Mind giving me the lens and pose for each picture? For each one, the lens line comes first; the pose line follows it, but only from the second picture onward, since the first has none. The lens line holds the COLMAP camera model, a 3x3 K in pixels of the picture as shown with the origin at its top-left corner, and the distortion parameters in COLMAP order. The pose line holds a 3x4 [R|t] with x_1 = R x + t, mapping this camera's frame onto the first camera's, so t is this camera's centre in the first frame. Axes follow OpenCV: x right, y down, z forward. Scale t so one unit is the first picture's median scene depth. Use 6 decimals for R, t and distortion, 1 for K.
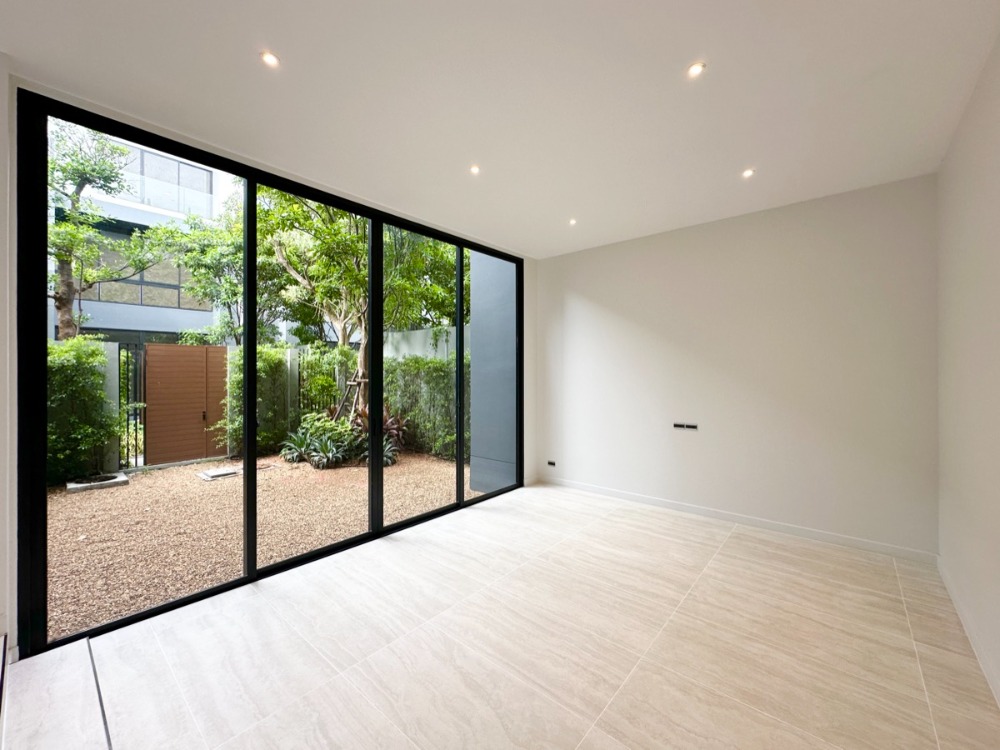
lens RADIAL K [[404.6, 0, 497.1], [0, 404.6, 370.4], [0, 0, 1]] dist [-0.000563, 0.000176]
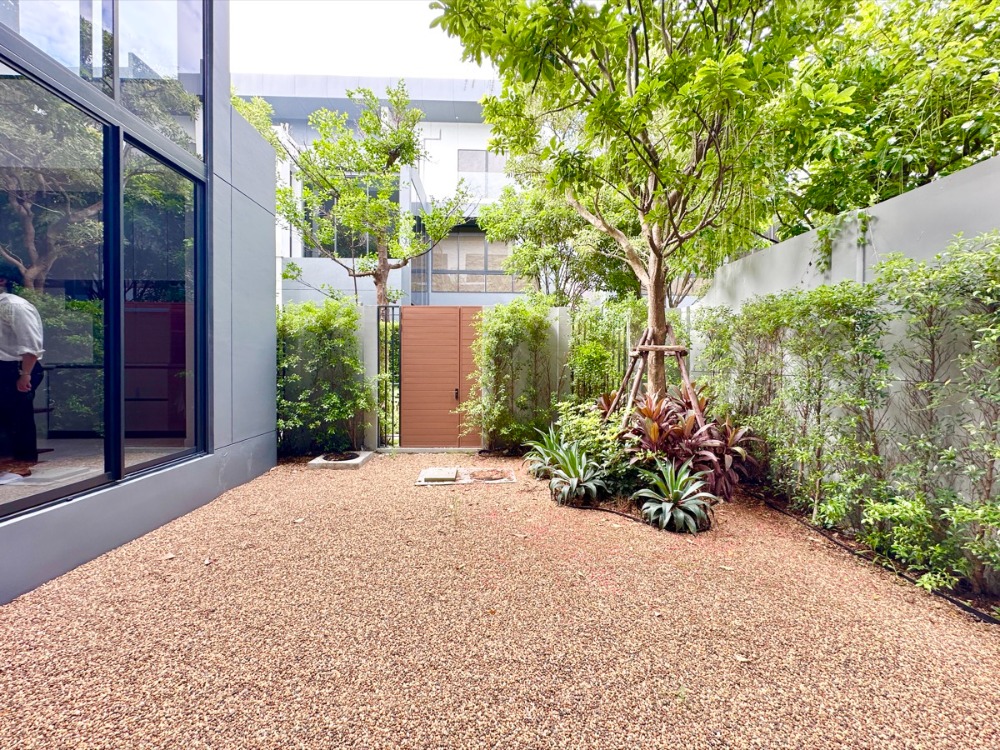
lens RADIAL K [[405.0, 0, 500.9], [0, 405.0, 365.6], [0, 0, 1]] dist [-0.001531, -0.000190]
pose [[0.688659, 0.014564, -0.724939, -0.127640], [-0.006844, 0.999884, 0.013586, 0.066464], [0.725053, -0.004394, 0.688679, 0.759480]]
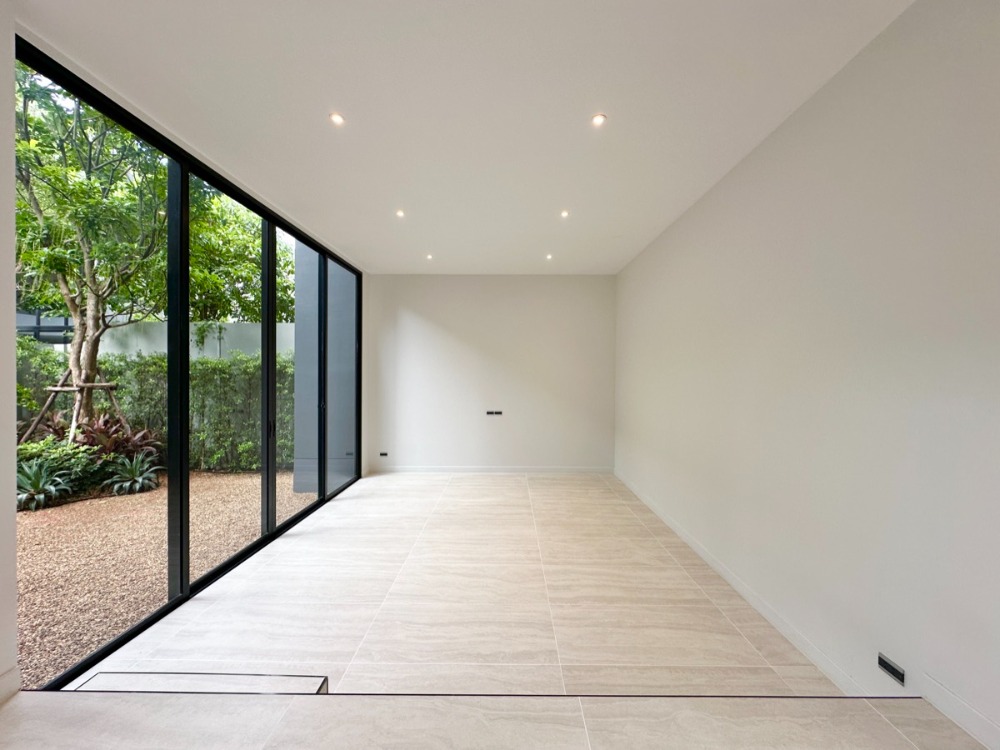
lens RADIAL K [[408.3, 0, 500.0], [0, 408.3, 375.0], [0, 0, 1]] dist [-0.001482, -0.000336]
pose [[0.764282, 0.002447, 0.644877, -0.365593], [-0.006636, 0.999970, 0.004071, -0.002469], [-0.644848, -0.007391, 0.764275, -0.100132]]
